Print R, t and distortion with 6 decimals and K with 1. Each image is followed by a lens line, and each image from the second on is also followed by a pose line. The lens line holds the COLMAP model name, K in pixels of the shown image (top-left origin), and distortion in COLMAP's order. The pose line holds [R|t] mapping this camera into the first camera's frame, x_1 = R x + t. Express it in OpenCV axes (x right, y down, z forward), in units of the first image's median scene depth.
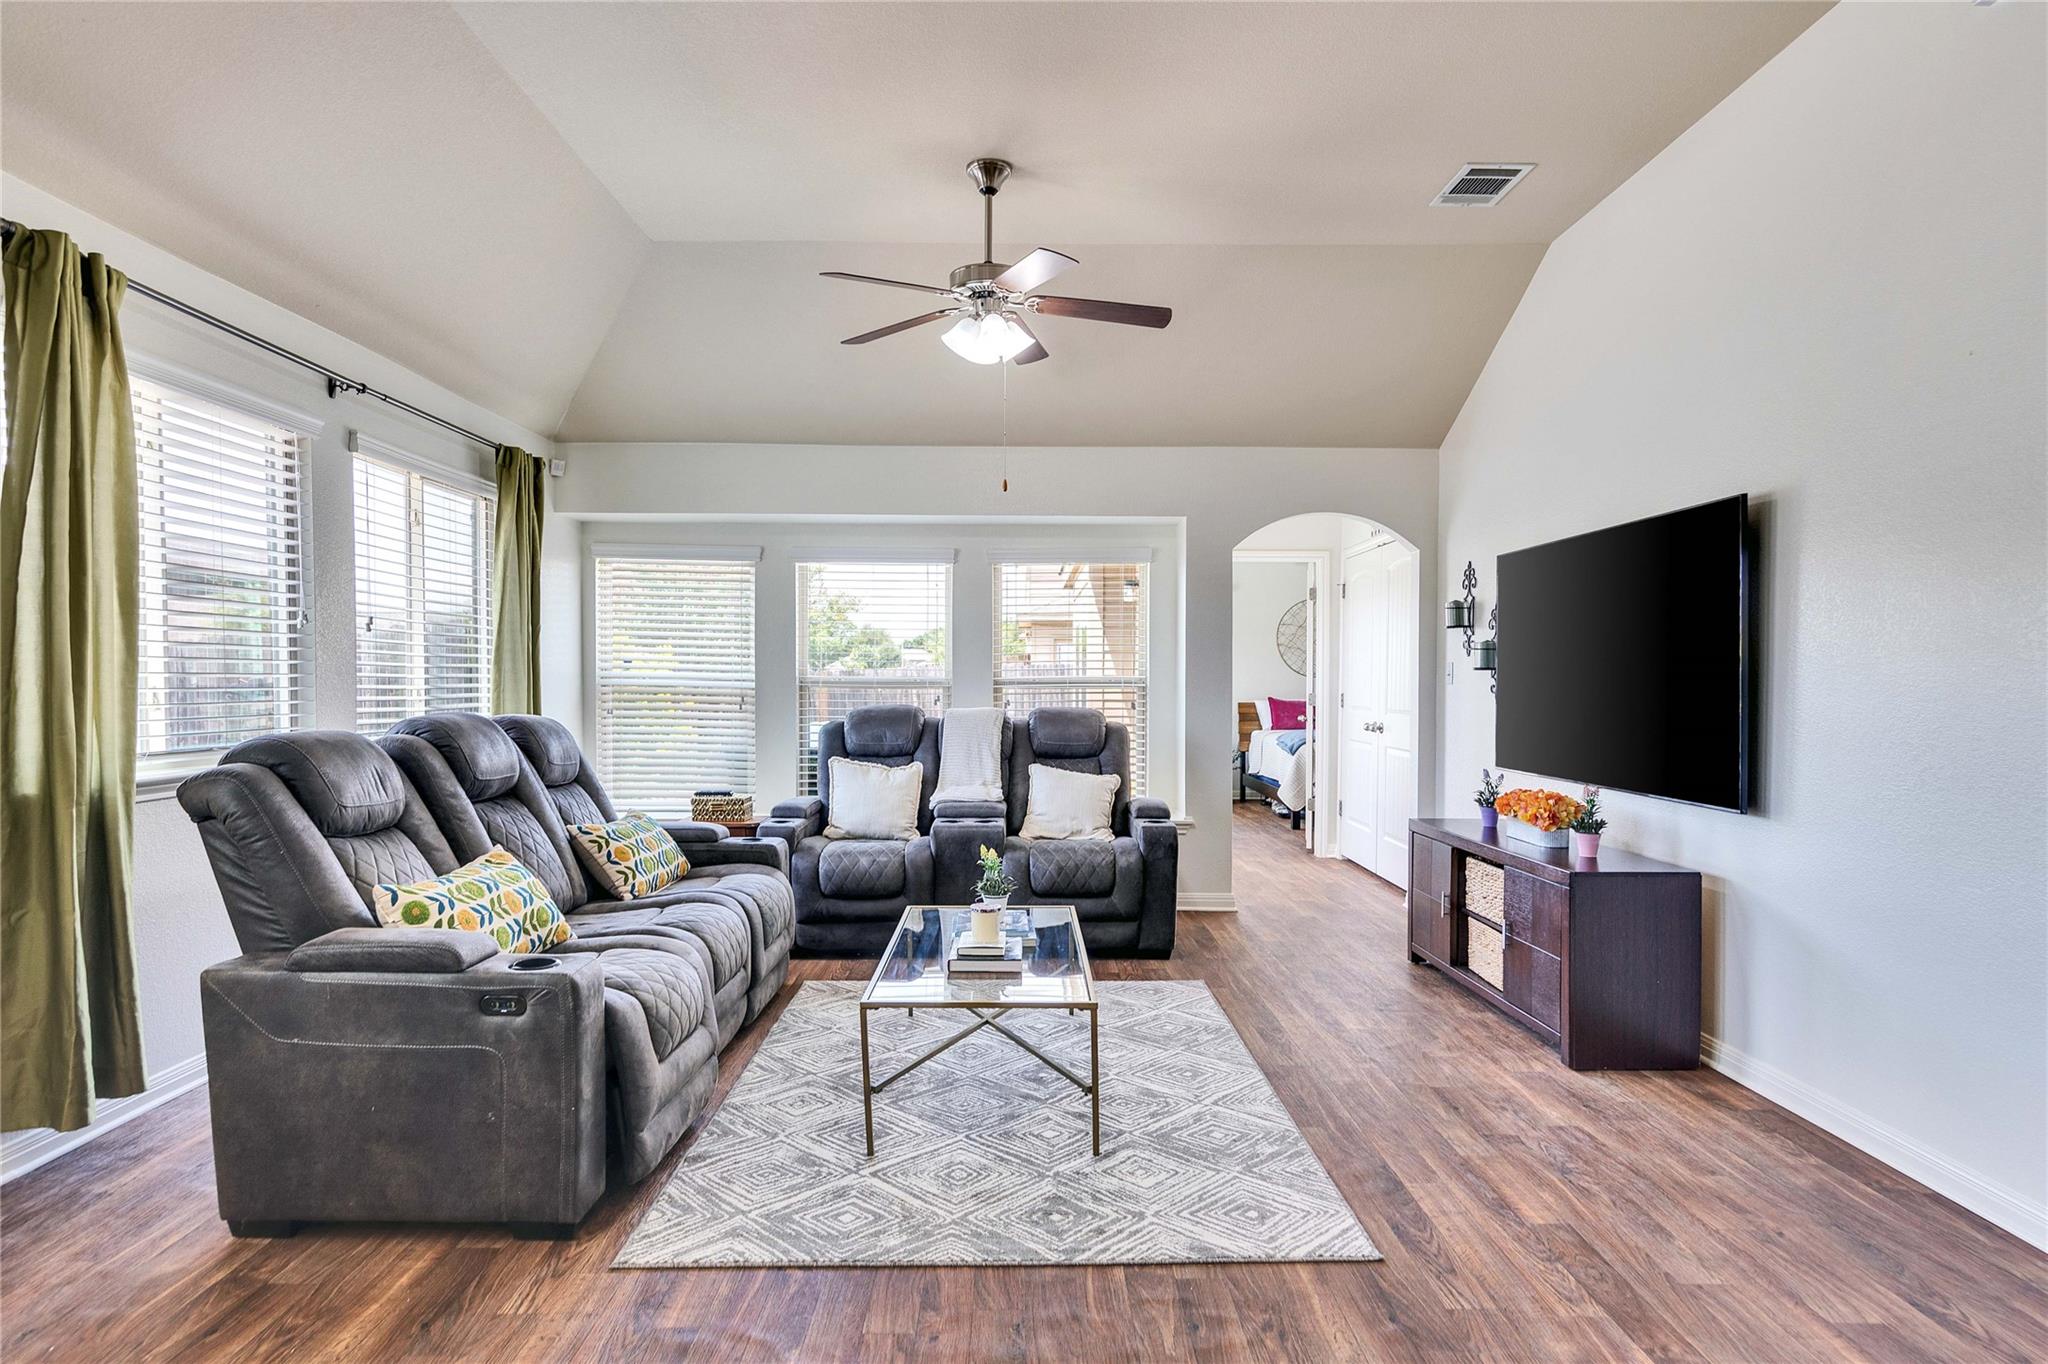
lens RADIAL K [[1119.2, 0, 1034.8], [0, 1119.2, 693.8], [0, 0, 1]] dist [0.008011, 0.001092]
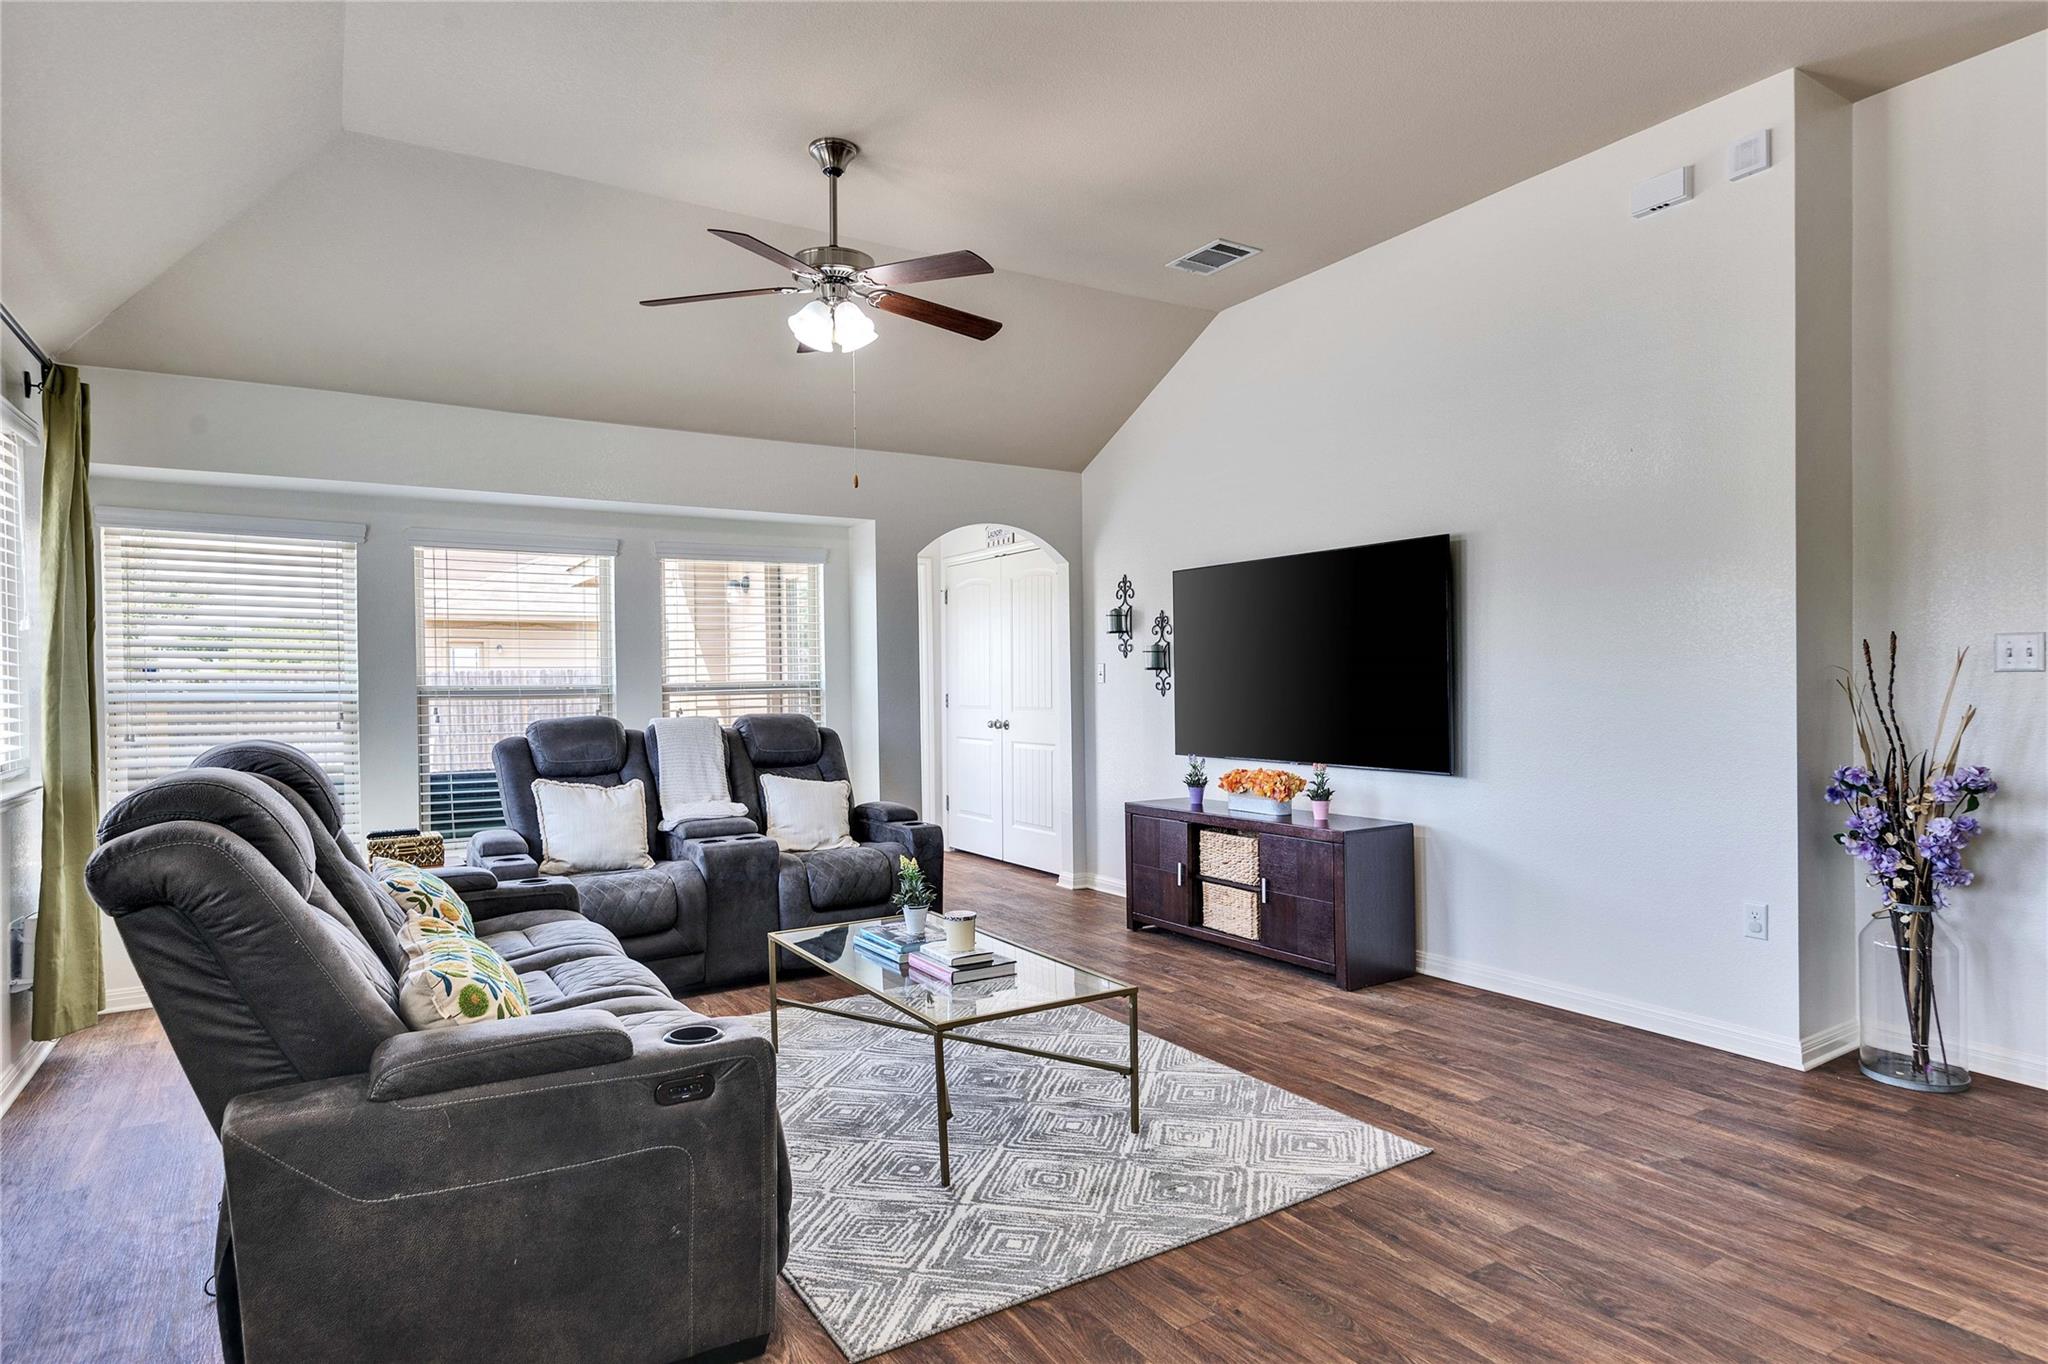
lens RADIAL K [[1125.9, 0, 1029.1], [0, 1125.9, 685.0], [0, 0, 1]] dist [0.007377, 0.000303]
pose [[0.855035, -0.016018, 0.518322, -0.396814], [0.021884, 0.999747, -0.005205, -0.003162], [-0.518108, 0.015793, 0.855170, 0.098488]]
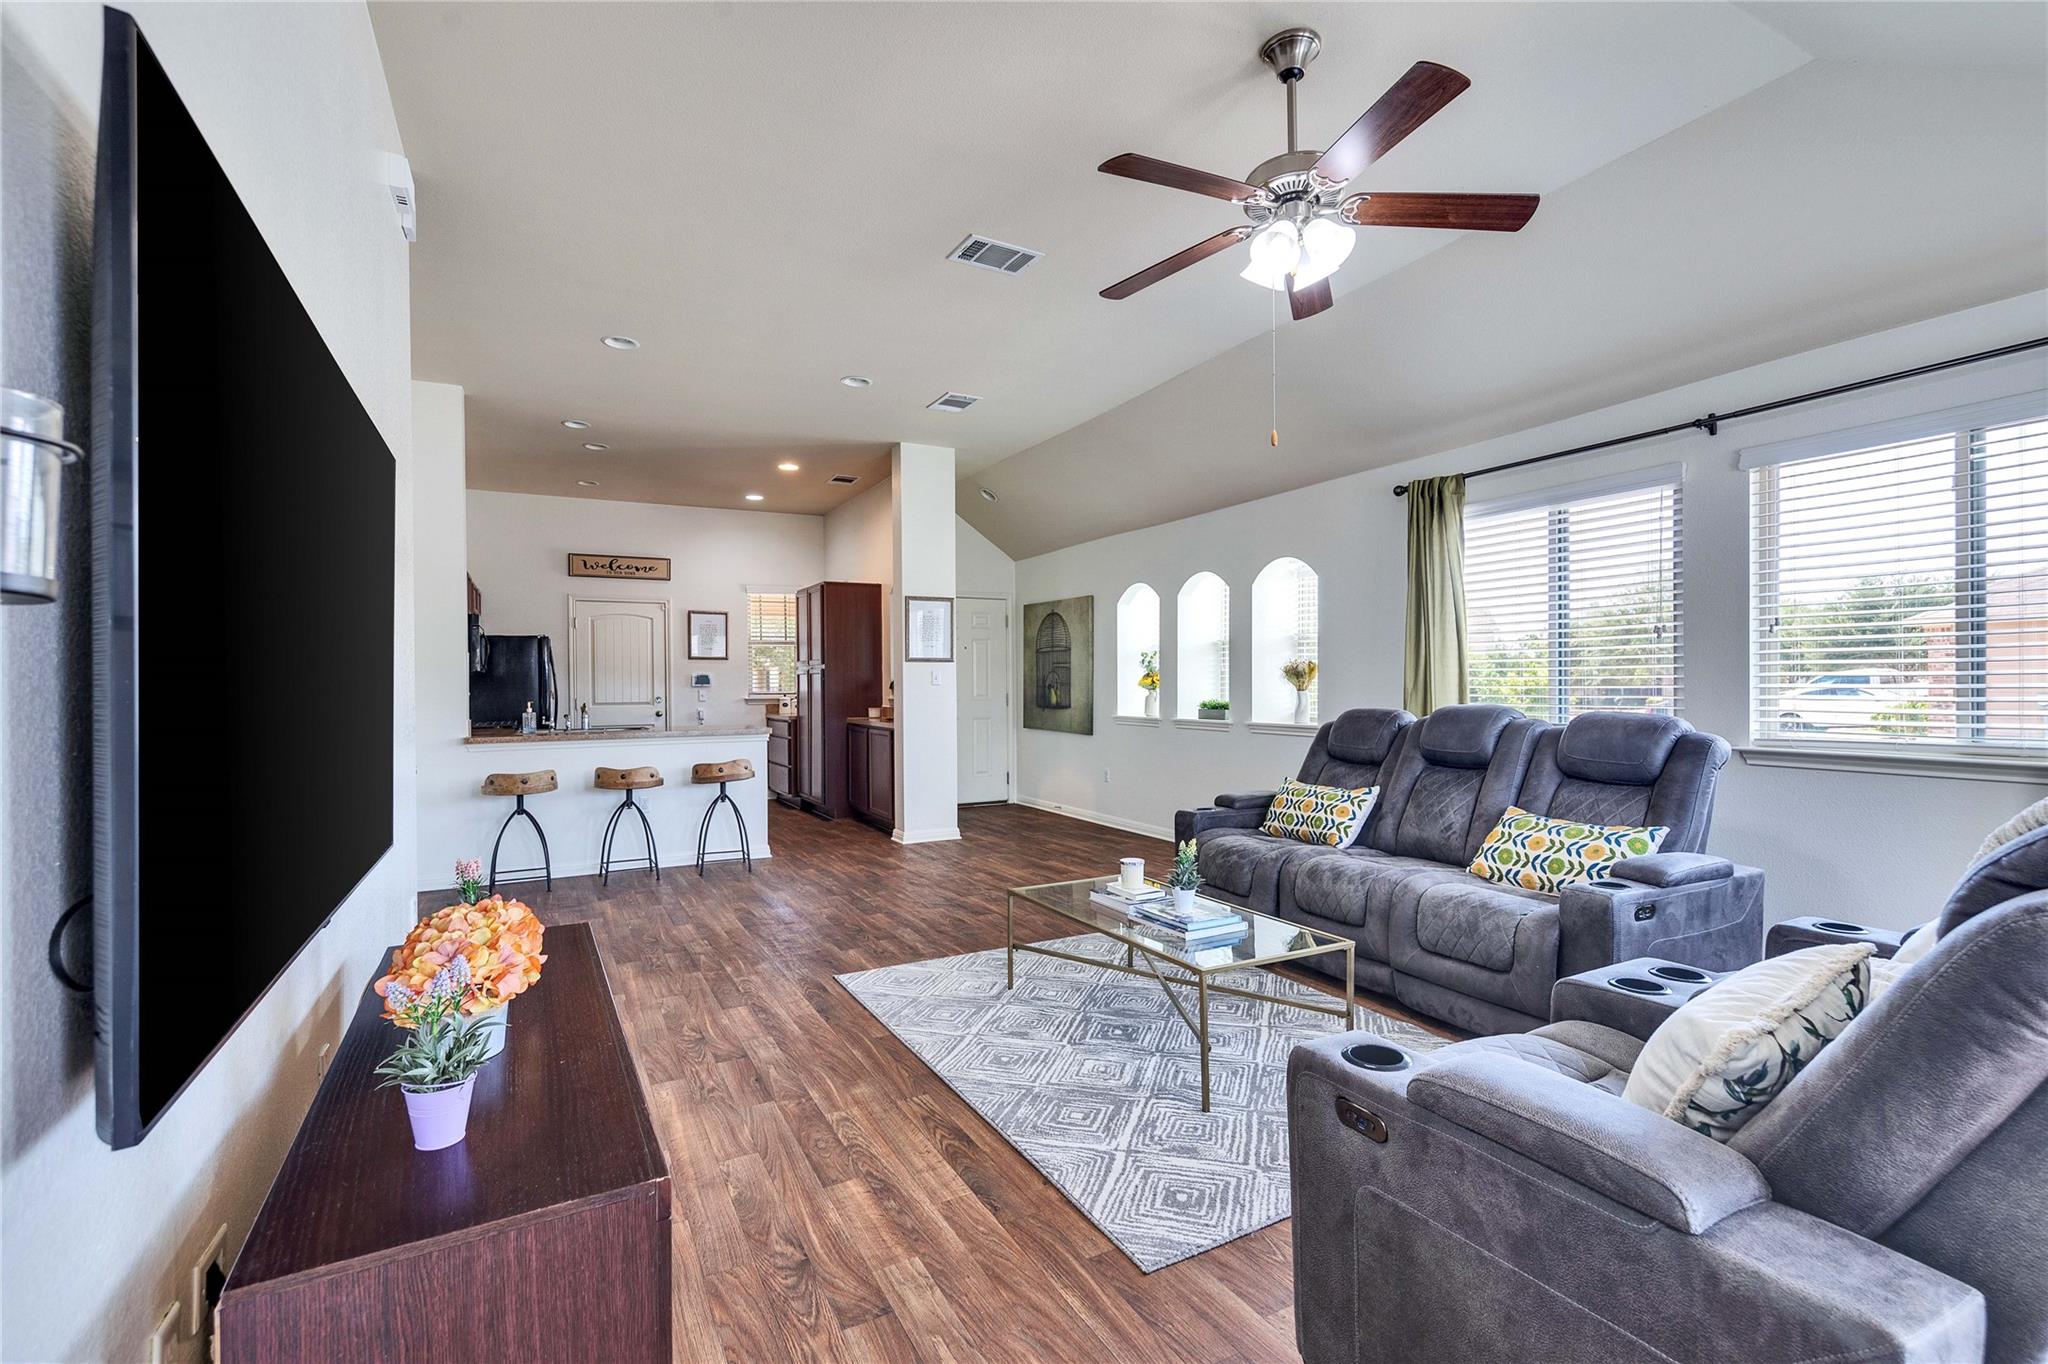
lens RADIAL K [[918.7, 0, 1023.8], [0, 918.7, 691.4], [0, 0, 1]] dist [0.002206, -0.000276]
pose [[-0.890229, 0.007500, -0.455452, 0.427038], [0.000332, 0.999875, 0.015817, -0.014610], [0.455514, 0.013929, -0.890120, 1.483482]]
